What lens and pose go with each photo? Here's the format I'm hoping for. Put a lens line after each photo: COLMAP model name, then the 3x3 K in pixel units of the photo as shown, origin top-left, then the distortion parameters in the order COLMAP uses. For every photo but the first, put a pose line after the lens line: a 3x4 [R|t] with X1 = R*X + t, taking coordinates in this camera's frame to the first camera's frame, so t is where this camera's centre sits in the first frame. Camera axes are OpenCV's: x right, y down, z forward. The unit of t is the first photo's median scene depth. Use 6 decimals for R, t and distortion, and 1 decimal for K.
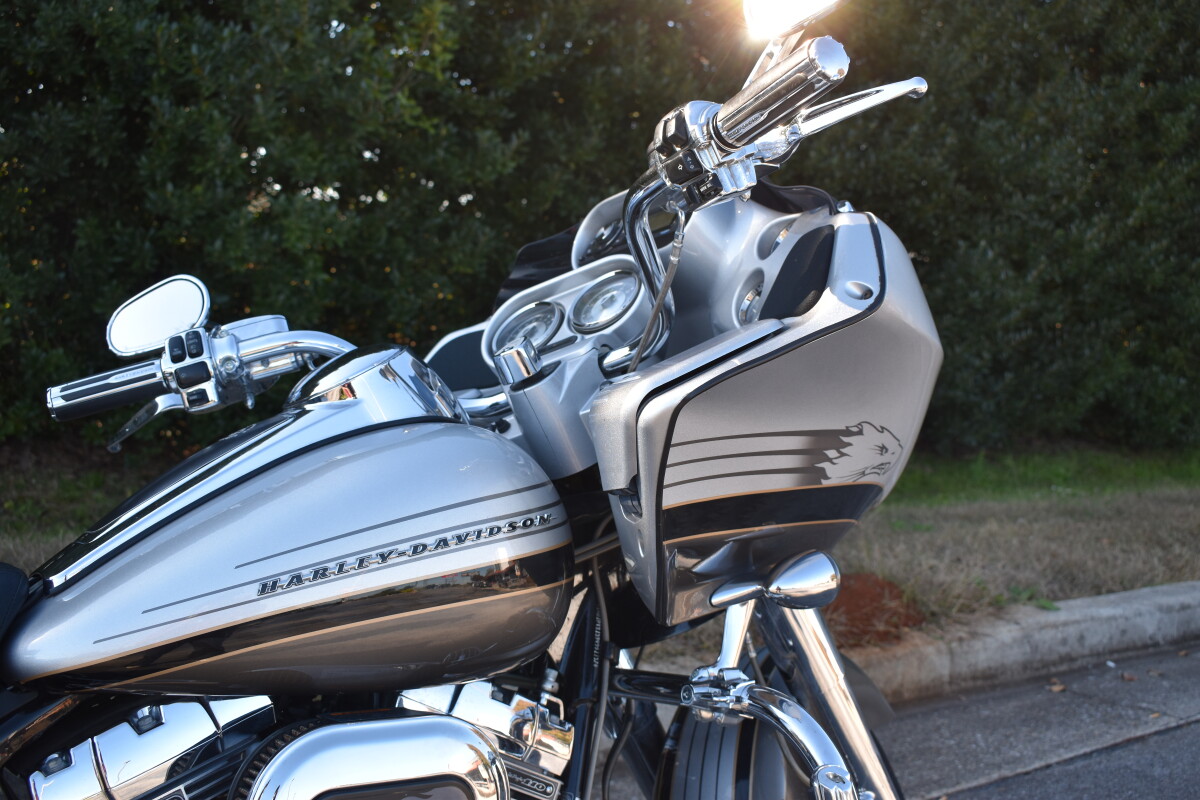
lens RADIAL K [[1216.0, 0, 600.0], [0, 1216.0, 400.0], [0, 0, 1]] dist [-0.078866, 0.012475]
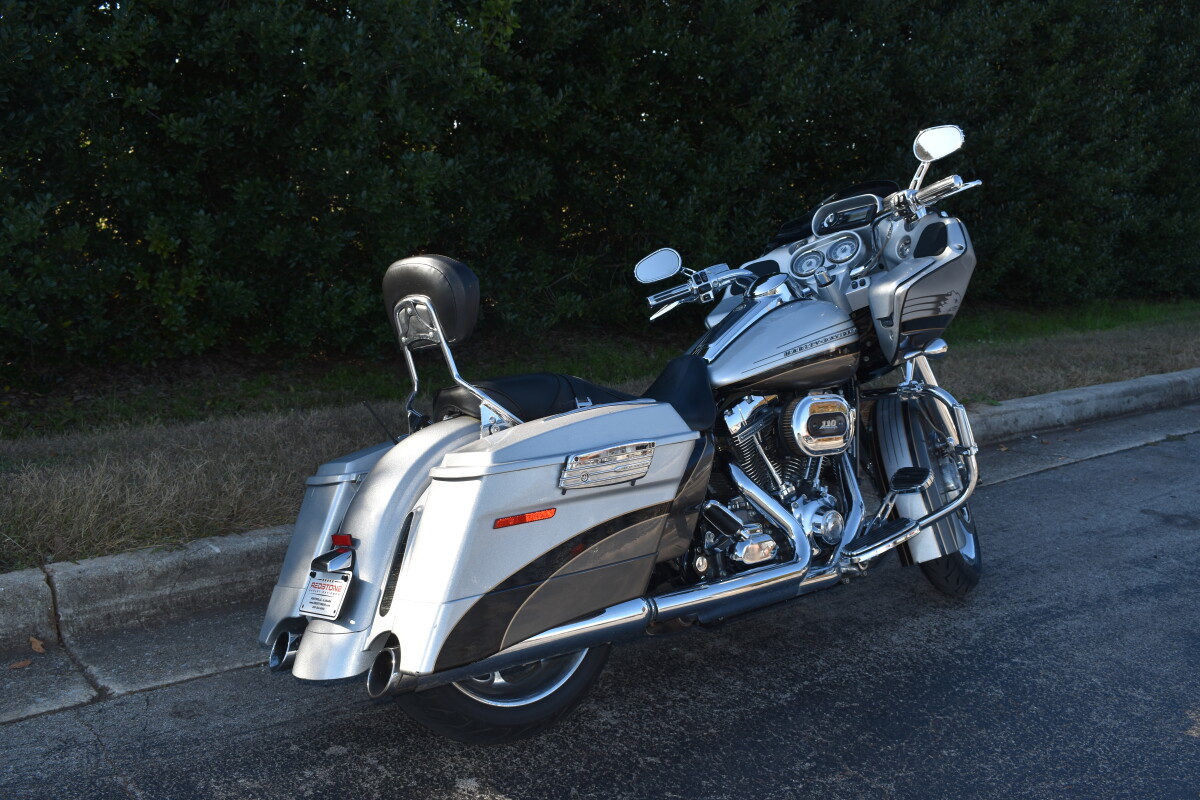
lens RADIAL K [[1216.0, 0, 600.0], [0, 1216.0, 400.0], [0, 0, 1]] dist [-0.078866, 0.012475]
pose [[0.995240, -0.070093, 0.067713, -0.189849], [0.063888, 0.993907, 0.089818, -0.007964], [-0.073596, -0.085065, 0.993654, -0.410084]]
